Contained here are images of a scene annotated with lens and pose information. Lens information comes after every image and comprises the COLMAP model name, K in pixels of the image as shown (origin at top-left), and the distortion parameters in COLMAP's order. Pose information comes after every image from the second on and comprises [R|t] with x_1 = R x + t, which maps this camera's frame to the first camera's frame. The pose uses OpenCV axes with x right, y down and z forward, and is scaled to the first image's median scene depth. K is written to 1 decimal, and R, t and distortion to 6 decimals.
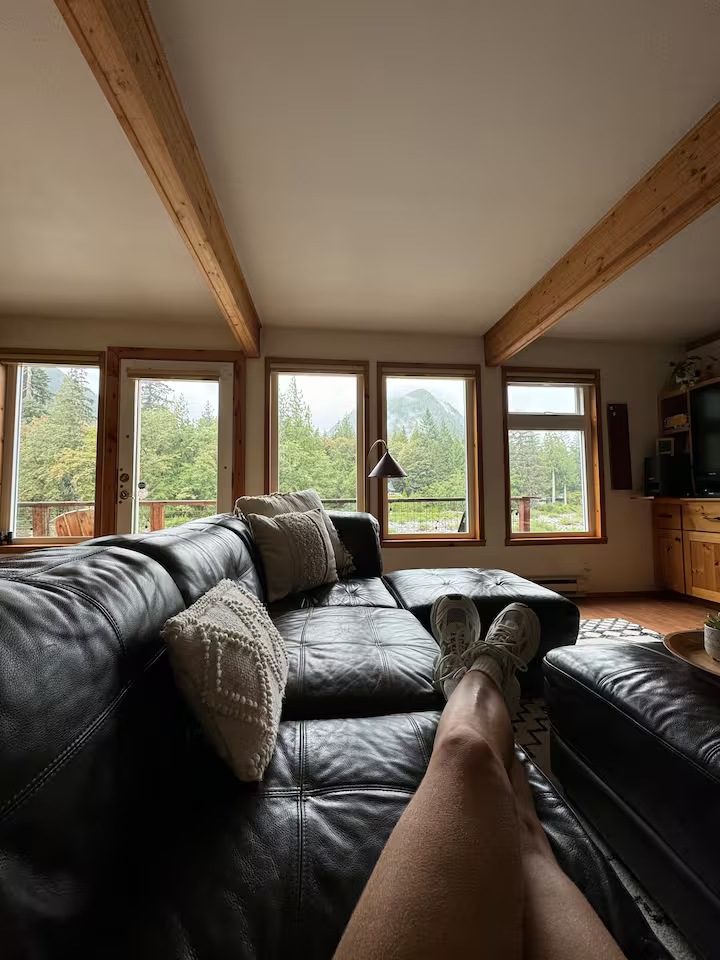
lens RADIAL K [[386.8, 0, 358.6], [0, 386.8, 479.6], [0, 0, 1]] dist [-0.001226, -0.000028]
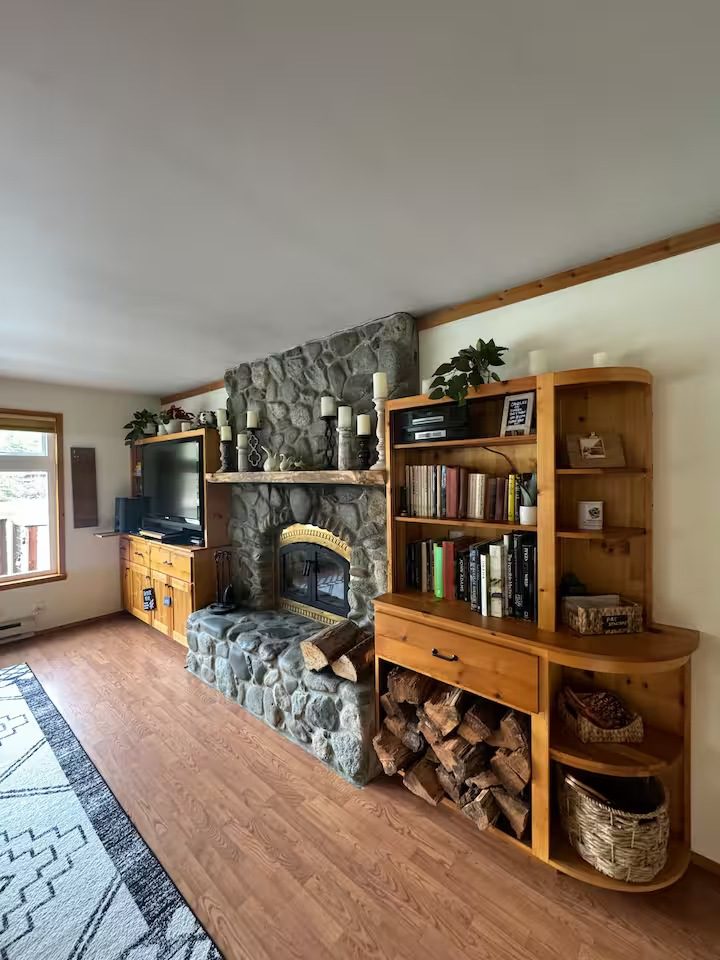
lens RADIAL K [[386.8, 0, 355.5], [0, 386.8, 478.1], [0, 0, 1]] dist [-0.001226, -0.000028]
pose [[0.726267, -0.003505, 0.687403, 0.489730], [-0.030797, 0.998817, 0.037631, -0.178807], [-0.686722, -0.048501, 0.725300, -0.309602]]
